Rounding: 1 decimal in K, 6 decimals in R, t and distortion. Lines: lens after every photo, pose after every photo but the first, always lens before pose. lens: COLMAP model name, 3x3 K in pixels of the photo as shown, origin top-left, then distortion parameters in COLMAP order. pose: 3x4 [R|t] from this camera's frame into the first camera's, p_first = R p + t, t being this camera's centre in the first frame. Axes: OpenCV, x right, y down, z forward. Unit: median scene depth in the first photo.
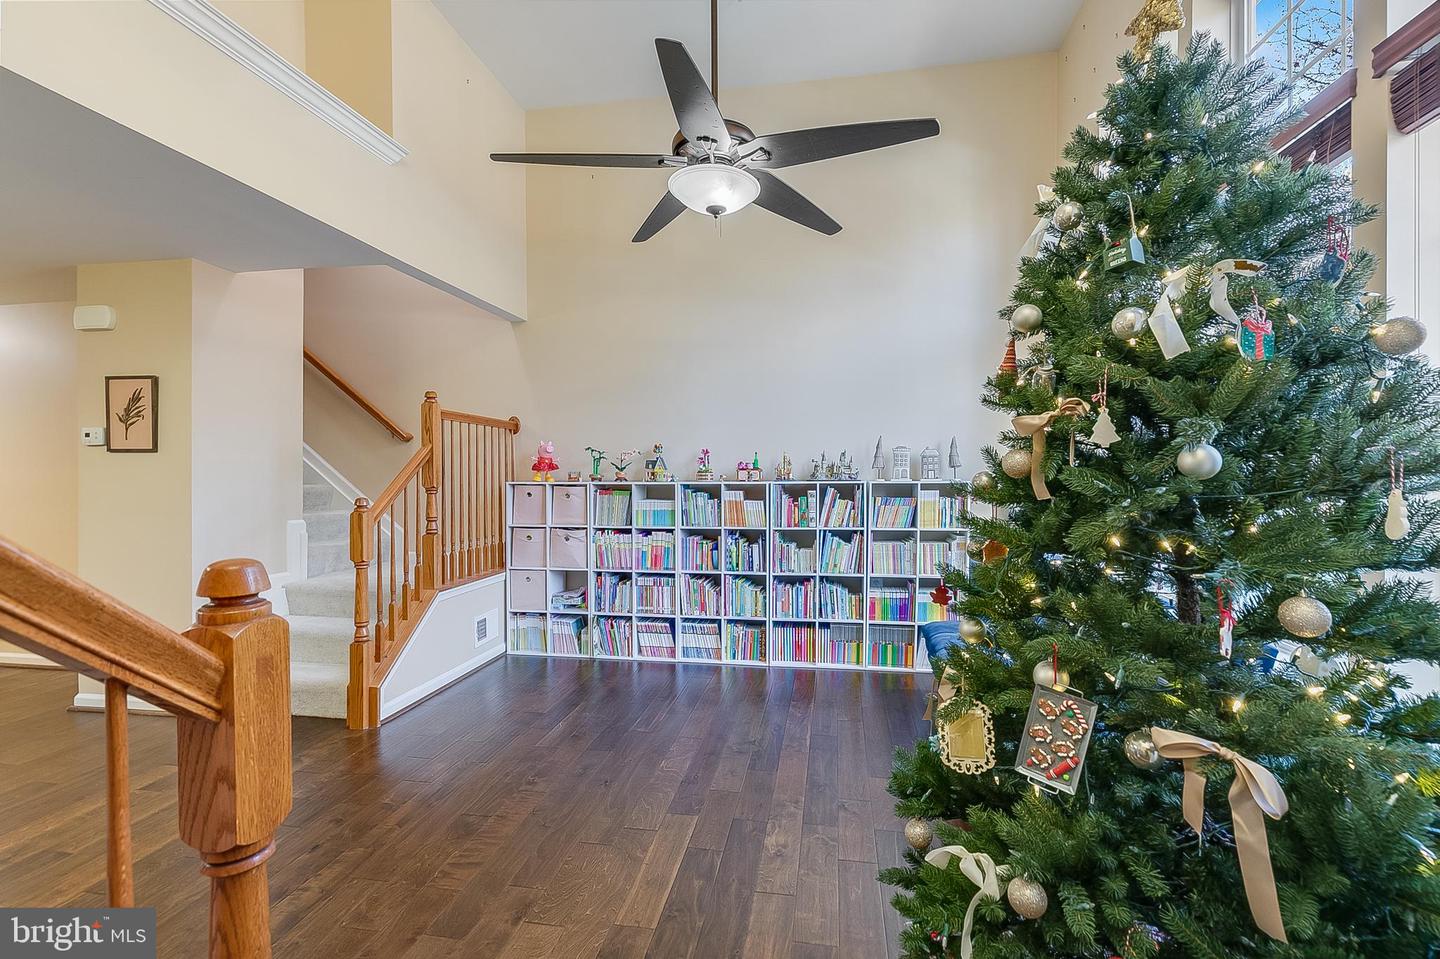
lens RADIAL K [[652.7, 0, 723.1], [0, 652.7, 472.3], [0, 0, 1]] dist [0.009493, -0.002731]
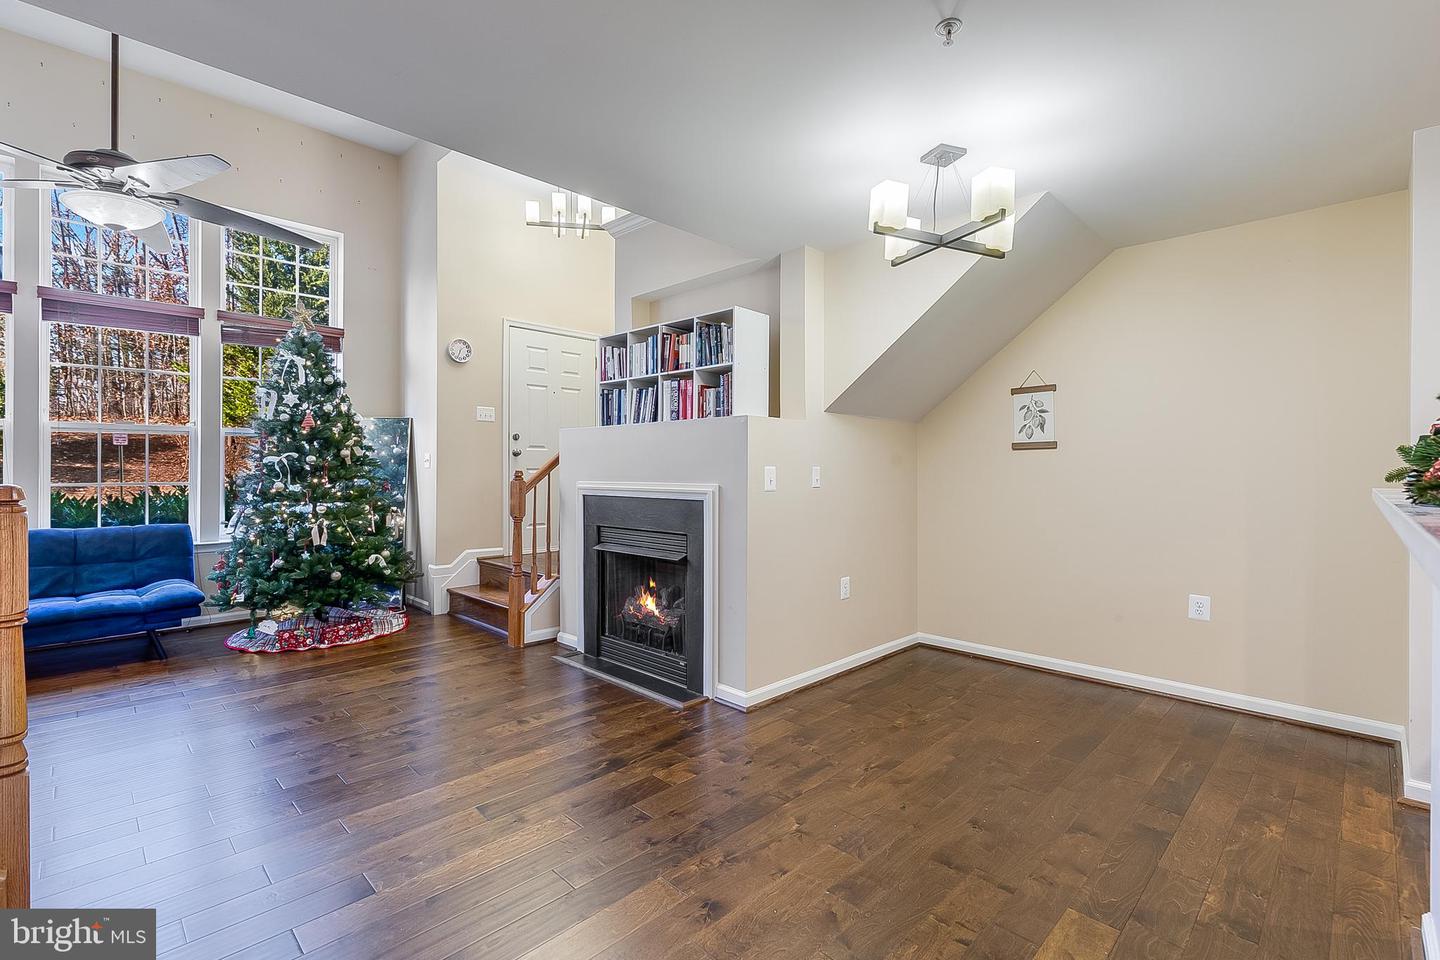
lens RADIAL K [[652.7, 0, 717.4], [0, 652.7, 470.7], [0, 0, 1]] dist [0.009493, -0.002731]
pose [[-0.822029, 0.001764, 0.569443, -1.005952], [0.006222, 0.999963, 0.005885, 0.022534], [-0.569412, 0.008381, -0.822010, 0.870155]]
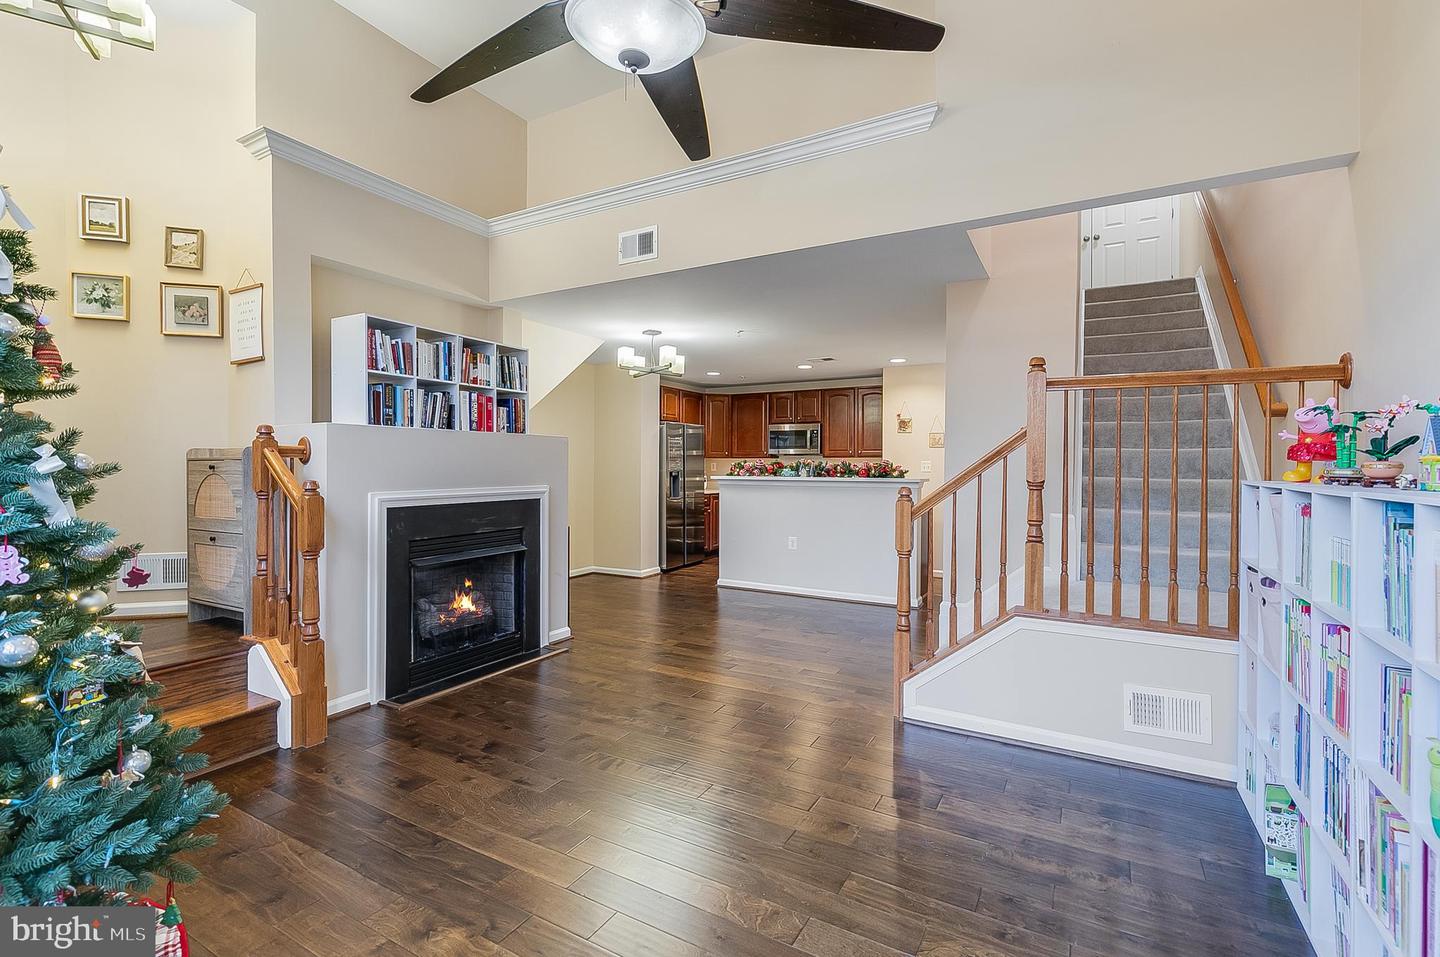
lens RADIAL K [[652.7, 0, 707.3], [0, 652.7, 477.1], [0, 0, 1]] dist [0.009493, -0.002731]
pose [[-0.339651, 0.019129, -0.940357, 0.370422], [-0.014760, 0.999562, 0.025665, -0.001922], [0.940436, 0.022597, -0.339220, 0.829662]]
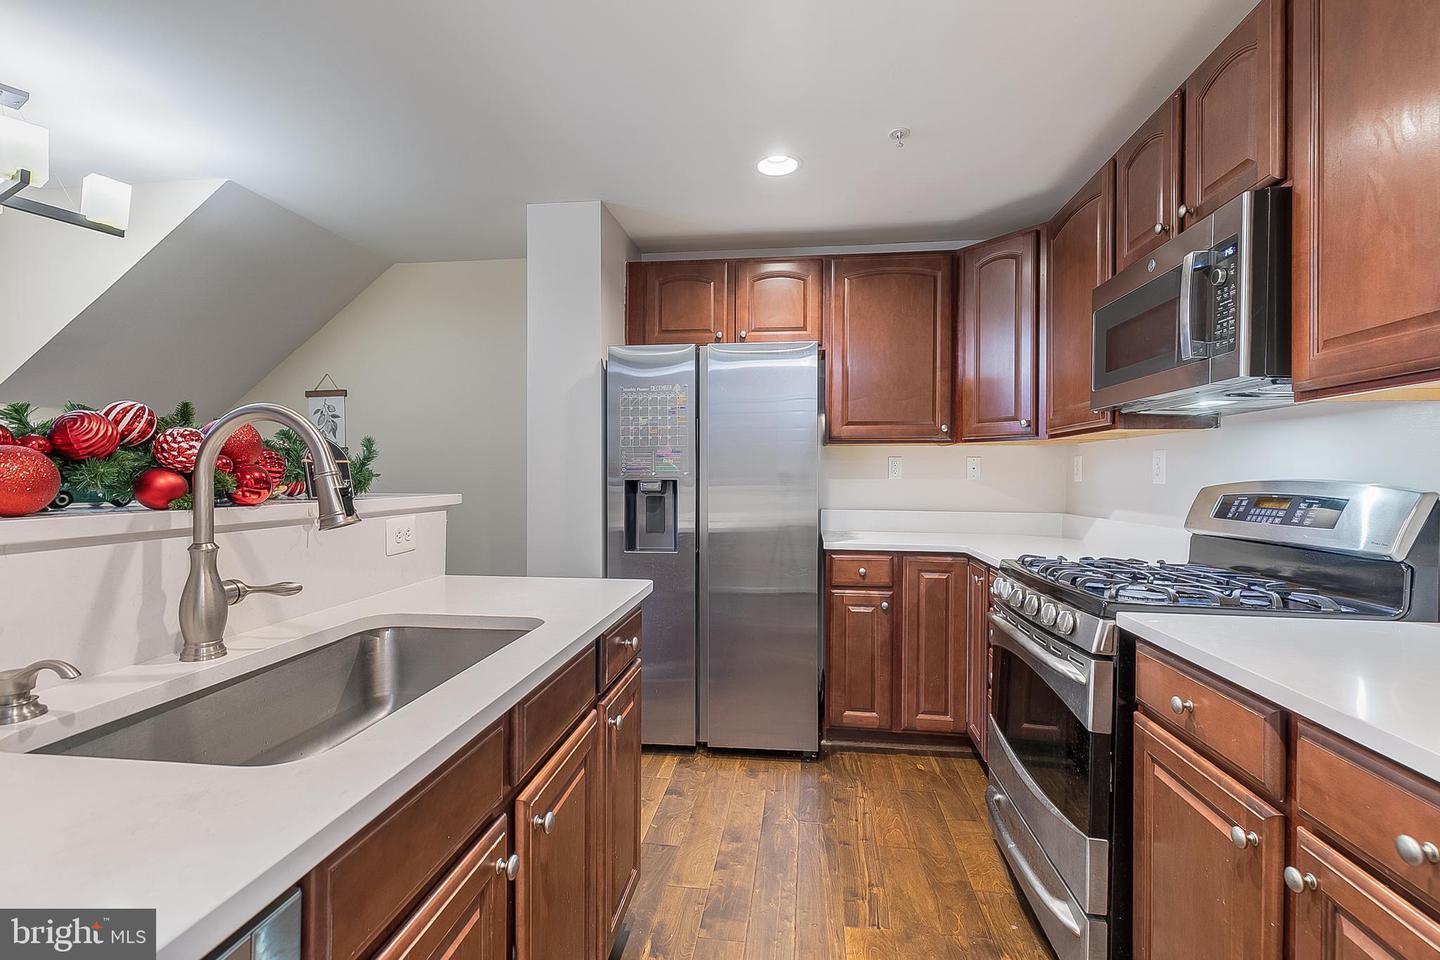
lens RADIAL K [[652.7, 0, 719.4], [0, 652.7, 477.3], [0, 0, 1]] dist [0.009493, -0.002731]
pose [[-0.998807, 0.004508, -0.048620, -1.345403], [0.003921, 0.999919, 0.012149, 0.022389], [0.048671, 0.011943, -0.998743, 0.779969]]
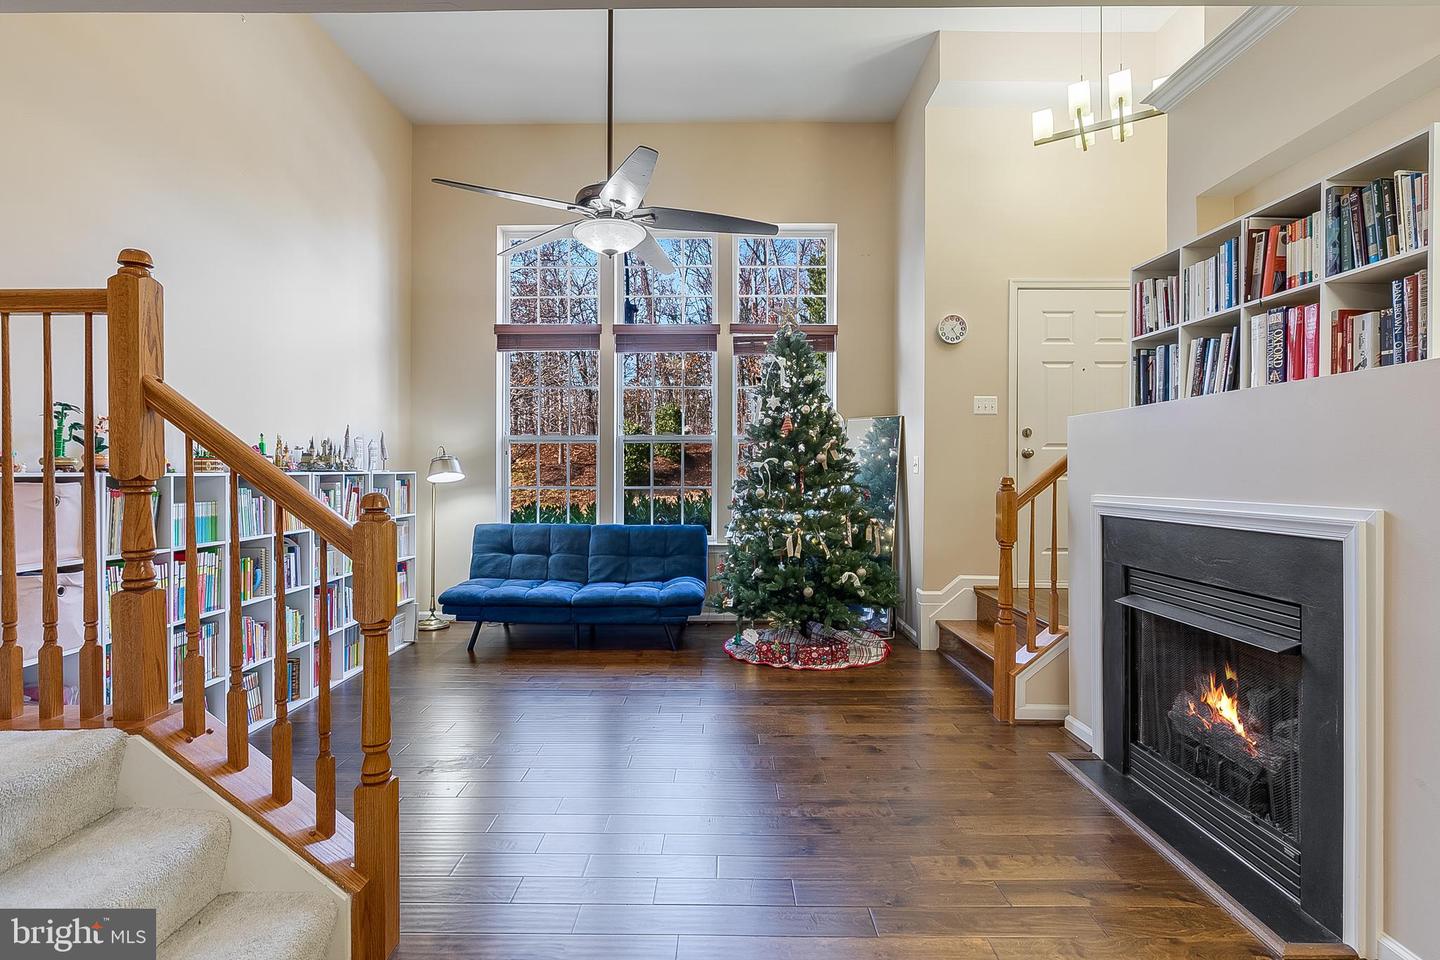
lens RADIAL K [[687.7, 0, 720.6], [0, 687.7, 473.2], [0, 0, 1]] dist [-0.001705, 0.000528]
pose [[-0.174237, 0.004018, 0.984696, -0.874458], [0.007342, 0.999969, -0.002781, 0.021415], [-0.984676, 0.006745, -0.174261, 0.657179]]
